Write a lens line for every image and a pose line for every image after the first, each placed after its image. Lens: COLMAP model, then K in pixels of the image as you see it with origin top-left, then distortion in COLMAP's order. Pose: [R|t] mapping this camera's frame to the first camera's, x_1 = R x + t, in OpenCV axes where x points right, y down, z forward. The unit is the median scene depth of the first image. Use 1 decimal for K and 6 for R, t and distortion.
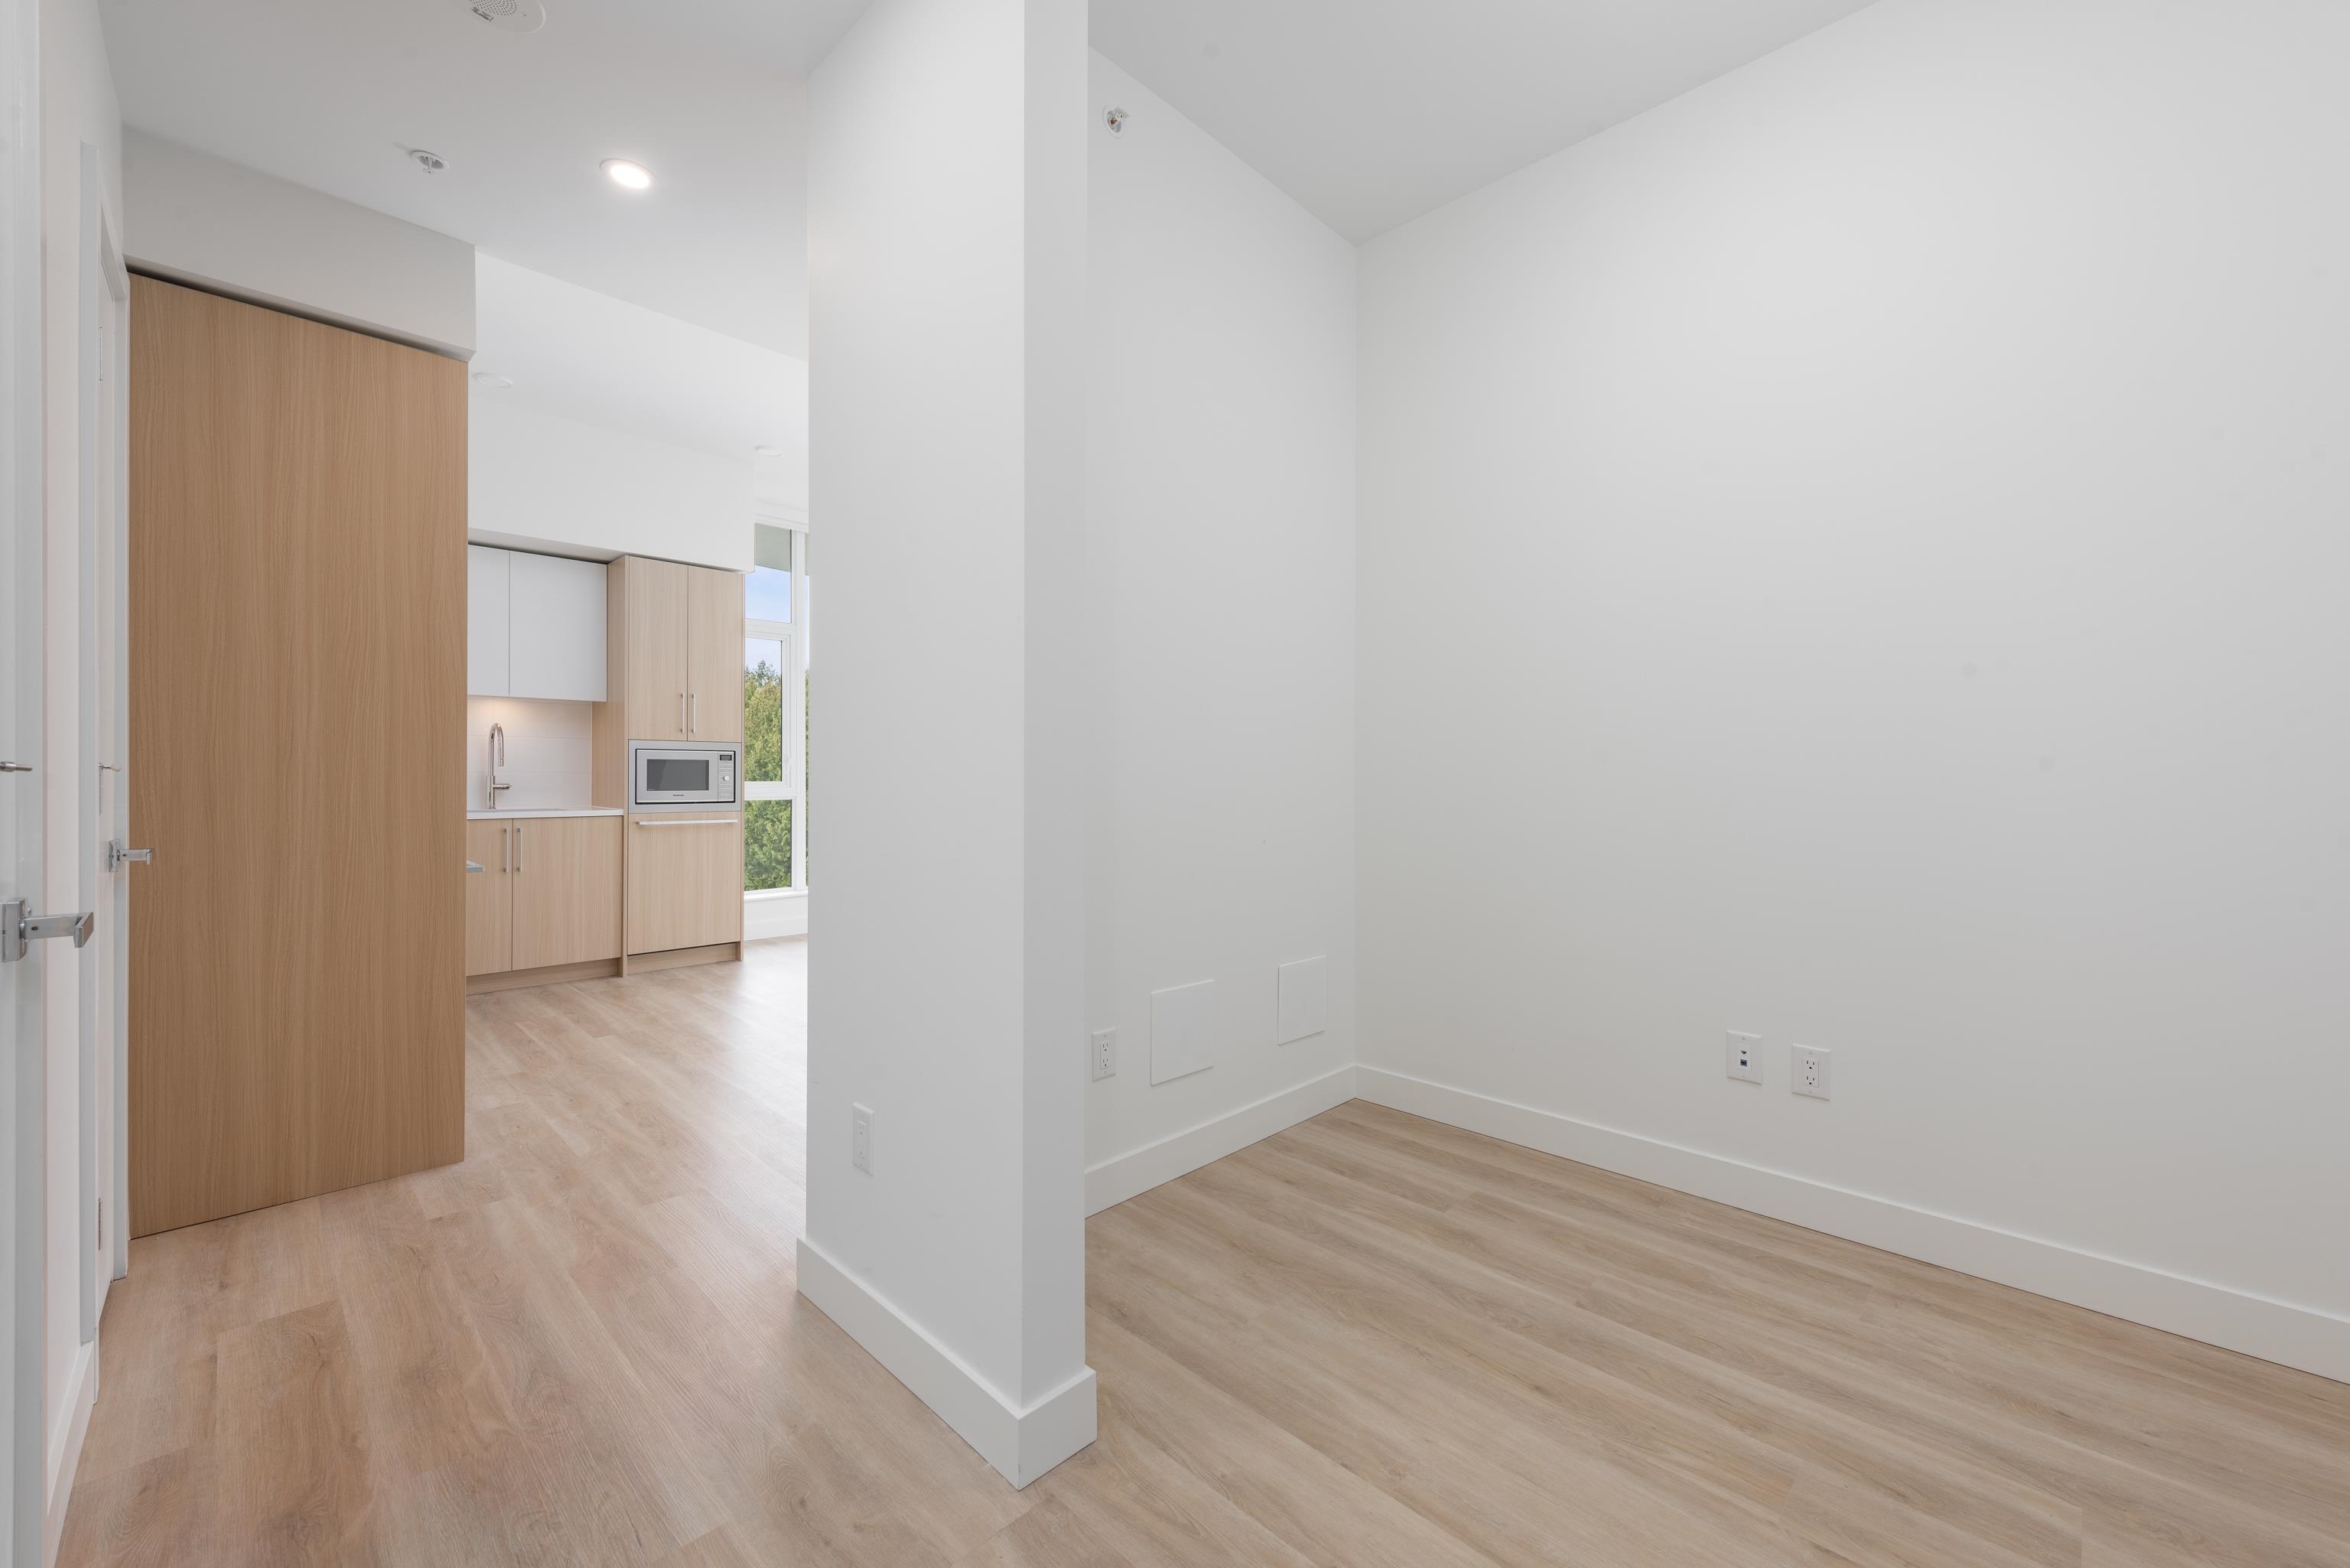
lens RADIAL K [[921.0, 0, 1196.3], [0, 921.0, 784.1], [0, 0, 1]] dist [0.002500, -0.001525]
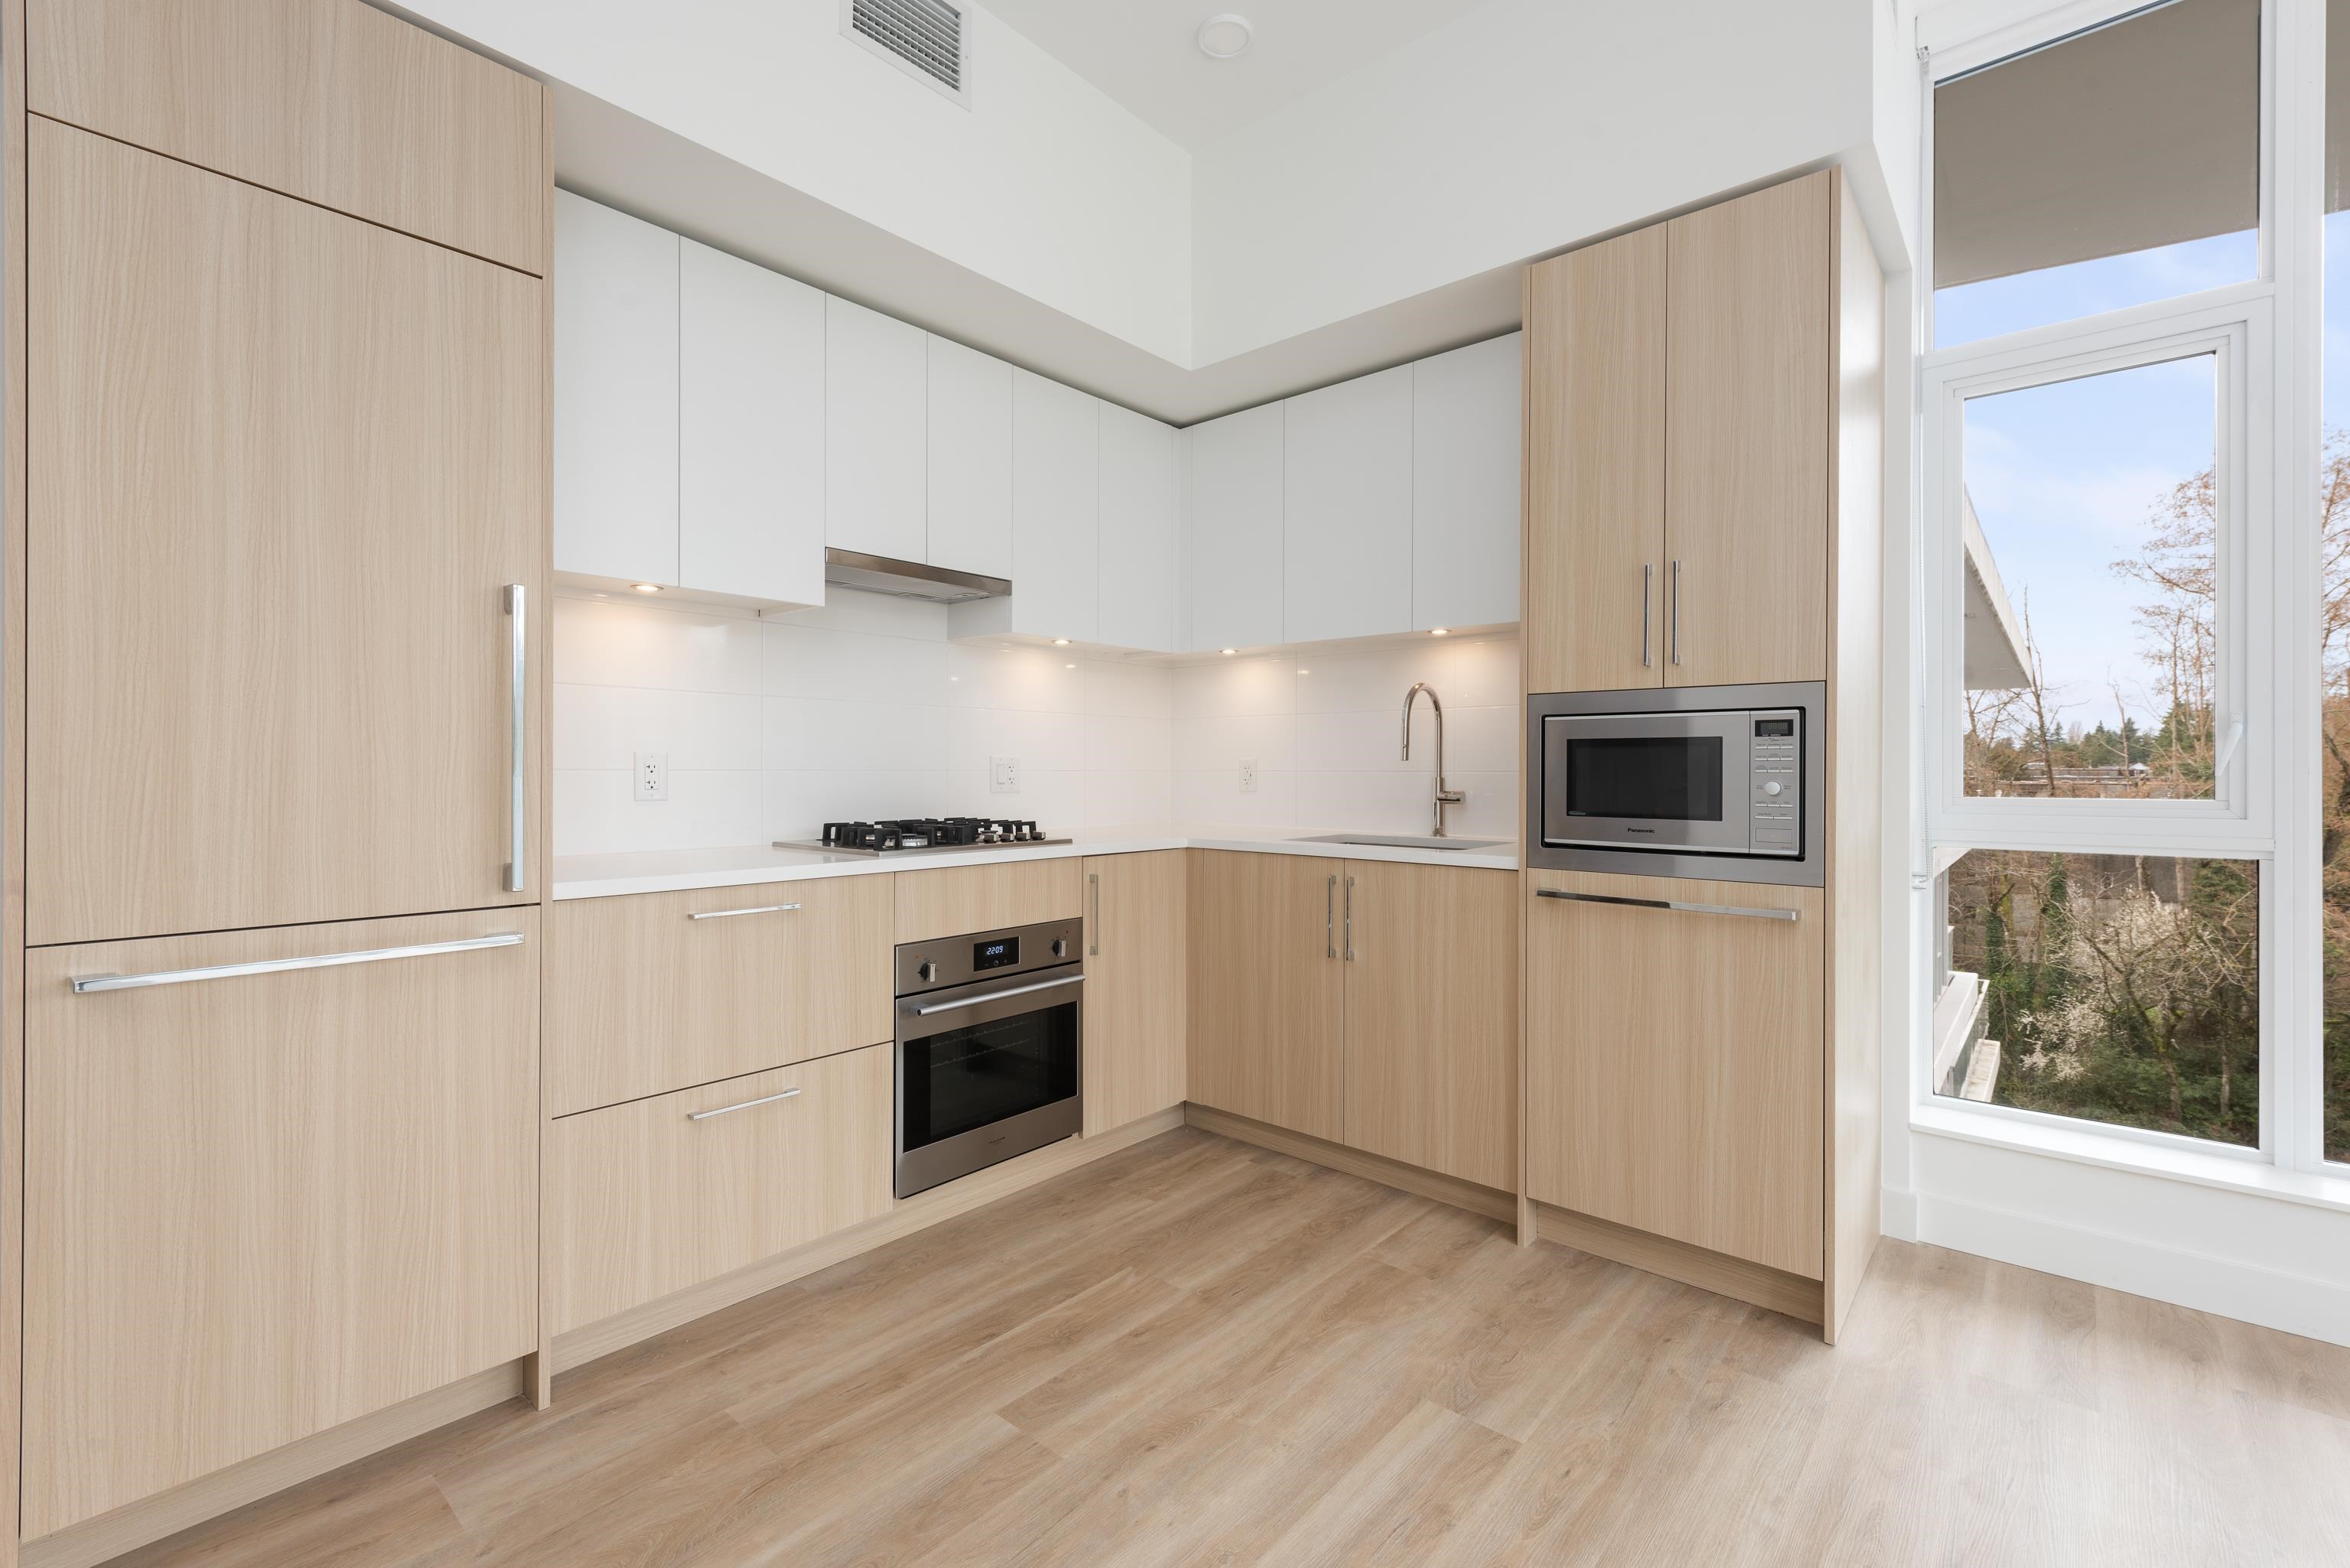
lens RADIAL K [[1023.6, 0, 1169.4], [0, 1023.6, 774.4], [0, 0, 1]] dist [0.007743, -0.000718]
pose [[0.037445, 0.000359, -0.999299, -0.033582], [-0.012360, 0.999924, -0.000104, -0.002137], [0.999222, 0.012355, 0.037446, 0.188908]]
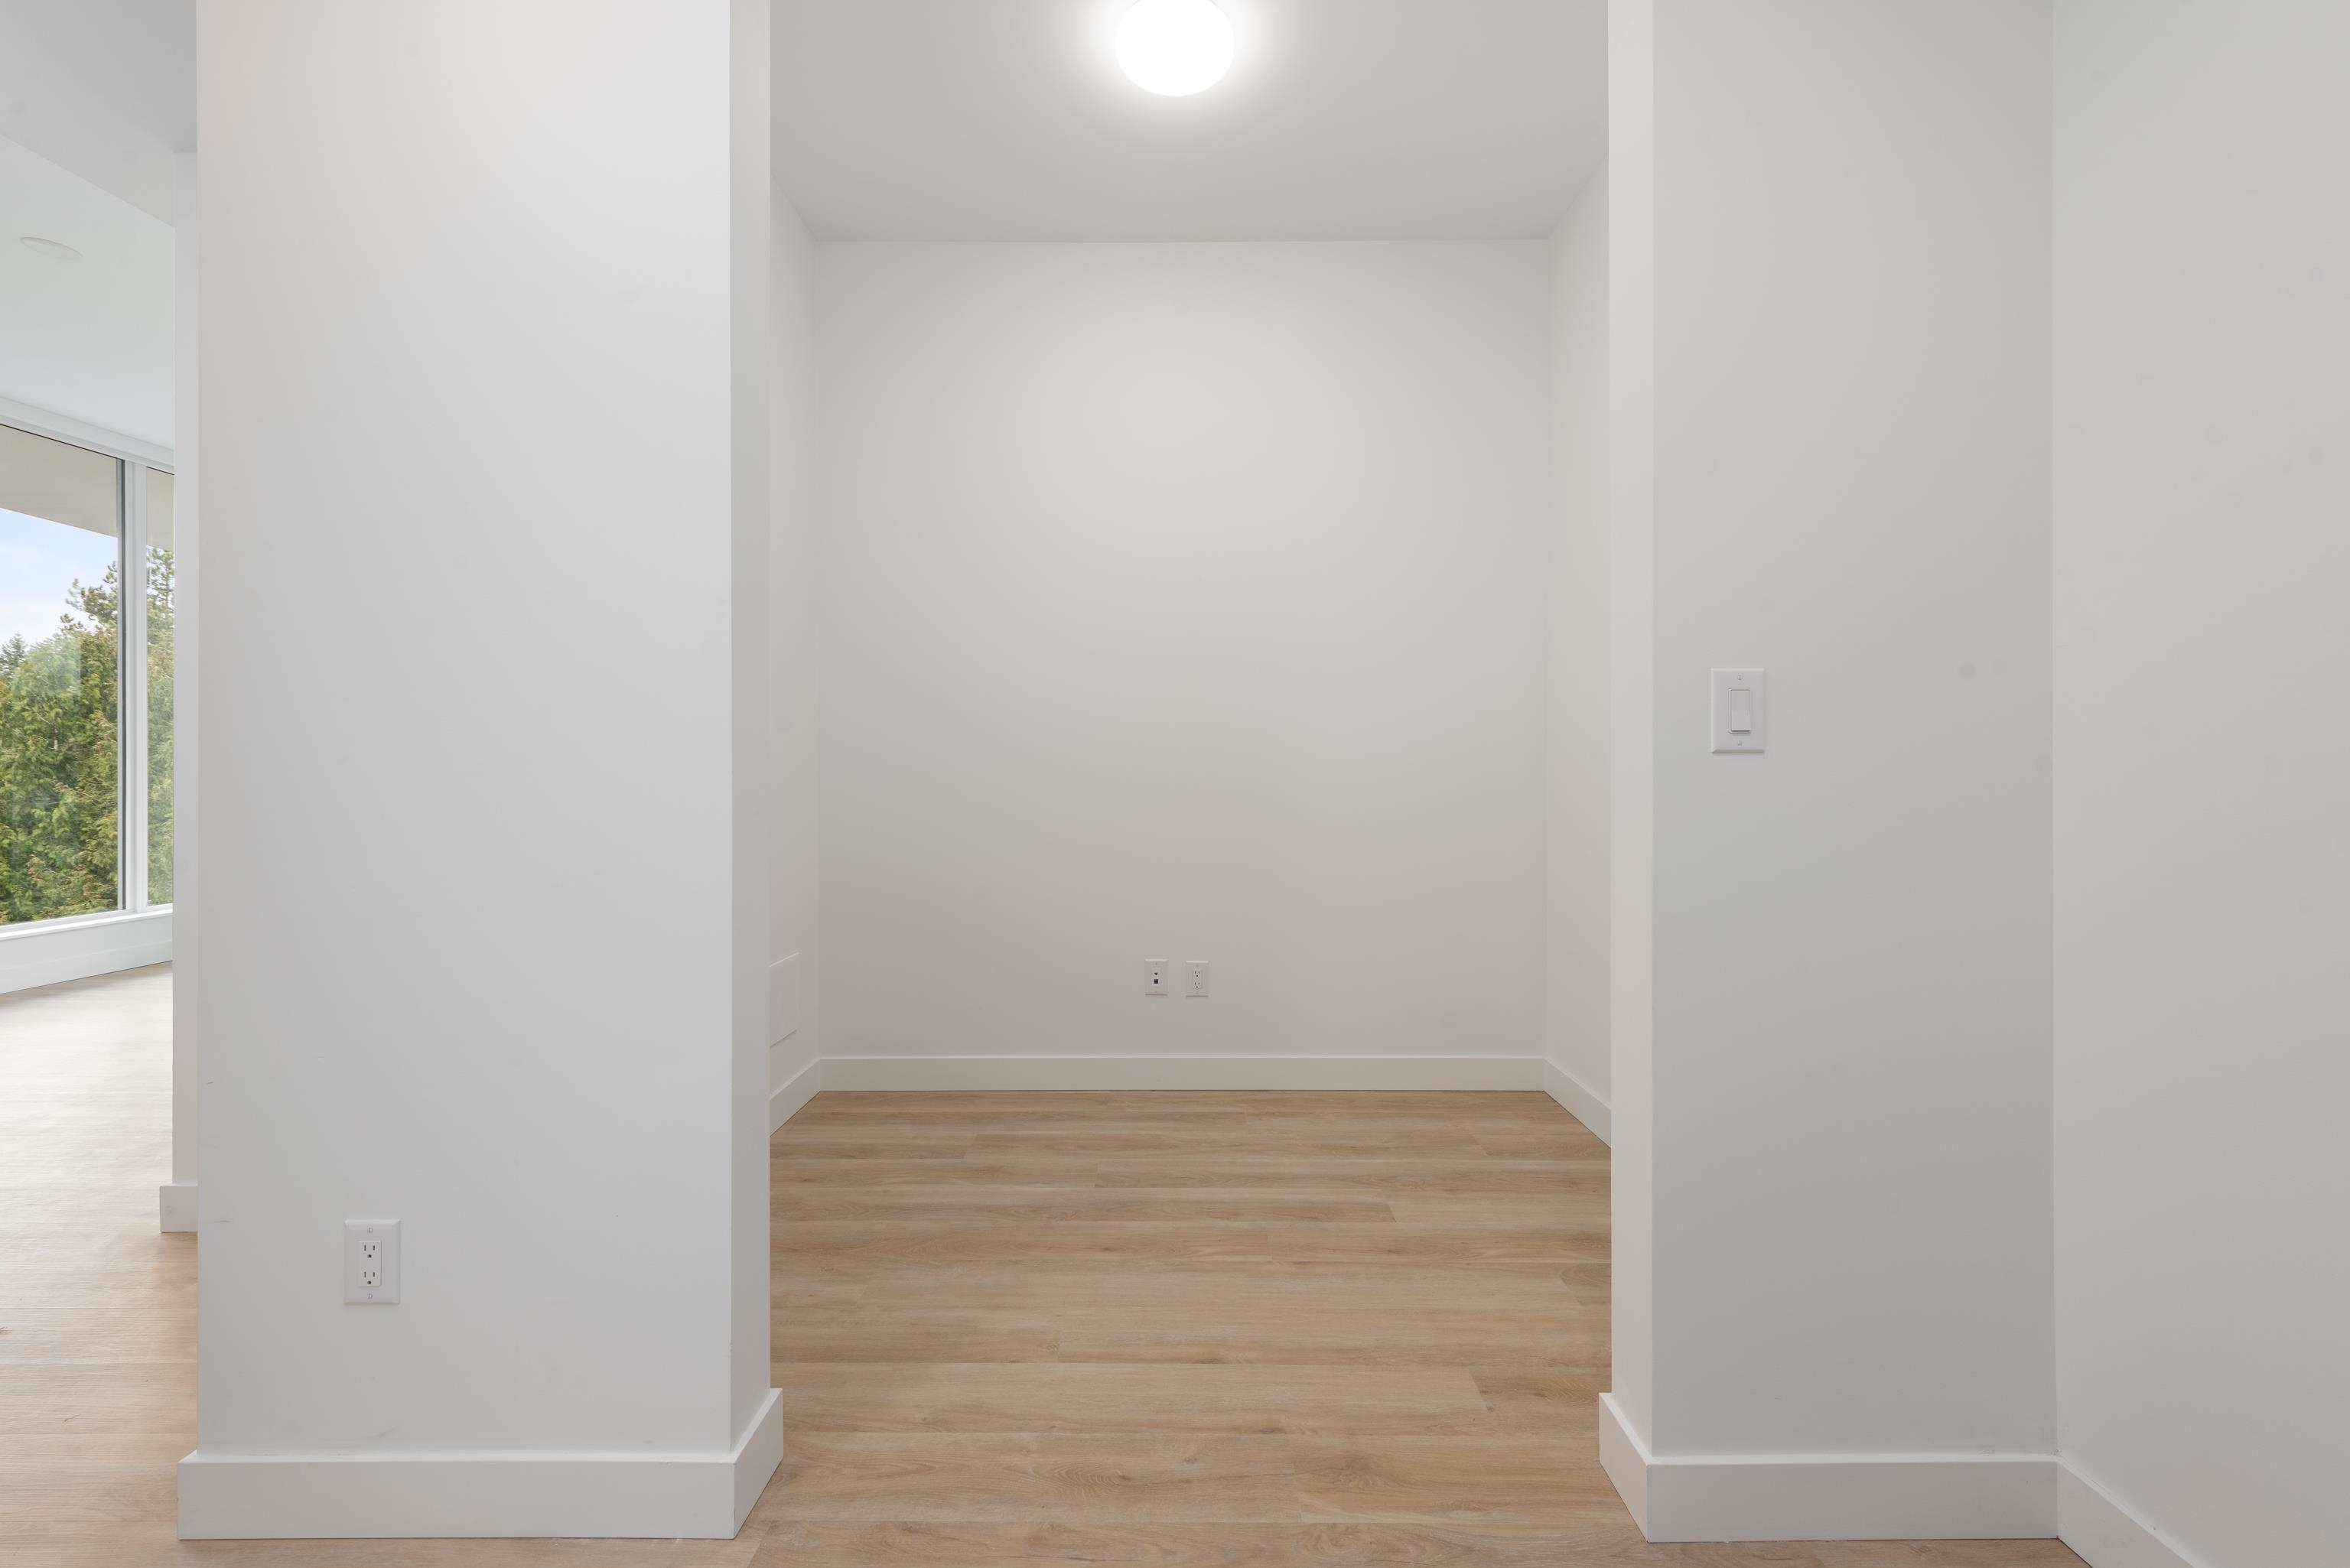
lens RADIAL K [[921.0, 0, 1170.1], [0, 921.0, 783.3], [0, 0, 1]] dist [0.002500, -0.001525]
pose [[0.722579, -0.018778, 0.691033, -0.462872], [0.013747, 0.999824, 0.012795, -0.007343], [-0.691151, 0.000255, 0.722710, 0.014106]]
